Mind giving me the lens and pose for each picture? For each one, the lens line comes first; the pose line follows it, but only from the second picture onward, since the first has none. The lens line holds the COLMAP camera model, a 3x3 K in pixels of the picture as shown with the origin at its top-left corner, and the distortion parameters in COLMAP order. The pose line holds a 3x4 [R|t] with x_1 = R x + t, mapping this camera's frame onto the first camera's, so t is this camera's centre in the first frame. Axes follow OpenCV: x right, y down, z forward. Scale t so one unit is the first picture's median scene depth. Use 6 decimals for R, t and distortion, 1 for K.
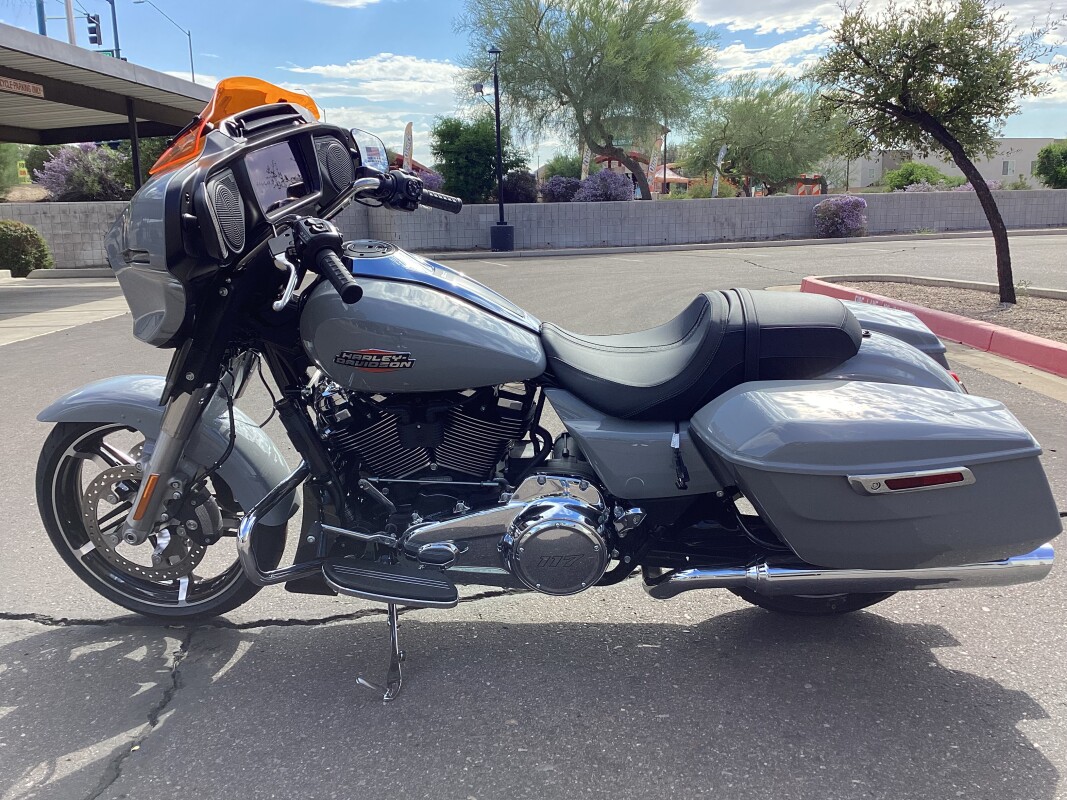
lens RADIAL K [[971.3, 0, 533.6], [0, 971.3, 403.8], [0, 0, 1]] dist [-0.006182, 0.000000]
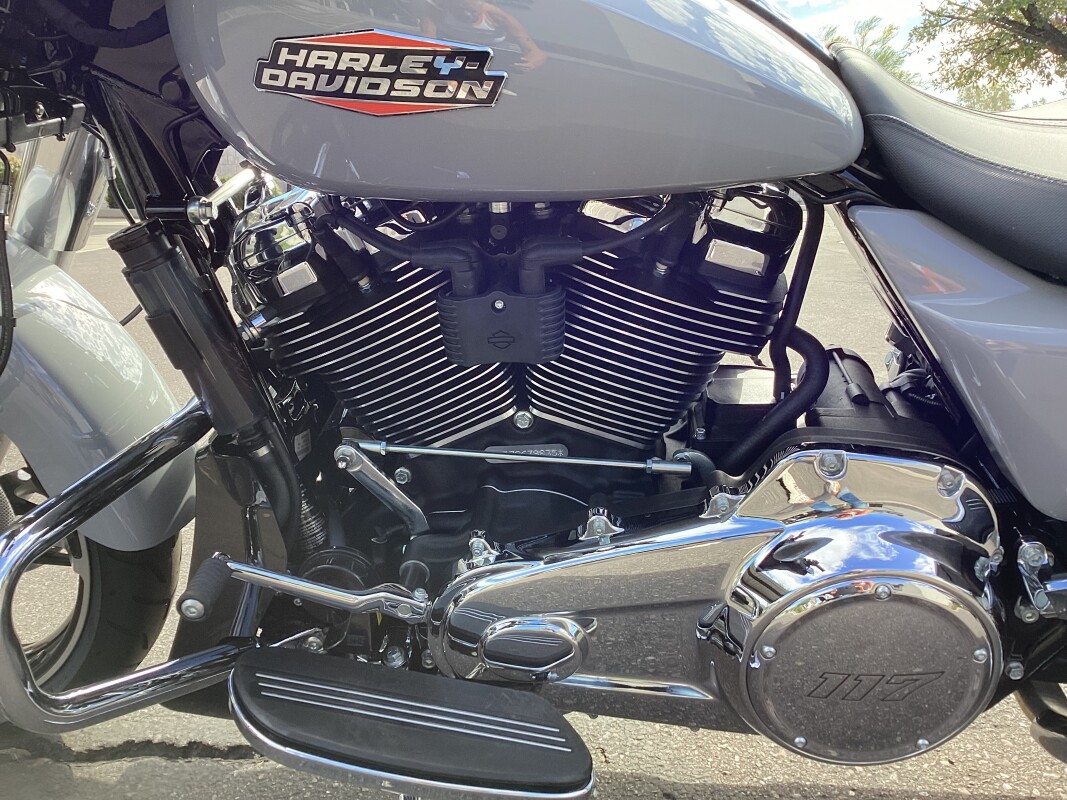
lens RADIAL K [[971.3, 0, 533.3], [0, 971.3, 396.3], [0, 0, 1]] dist [-0.006182, 0.000000]
pose [[0.999404, 0.028015, -0.020187, -0.093577], [-0.027549, 0.999356, 0.023001, 0.047185], [0.020819, -0.022431, 0.999532, 0.615097]]
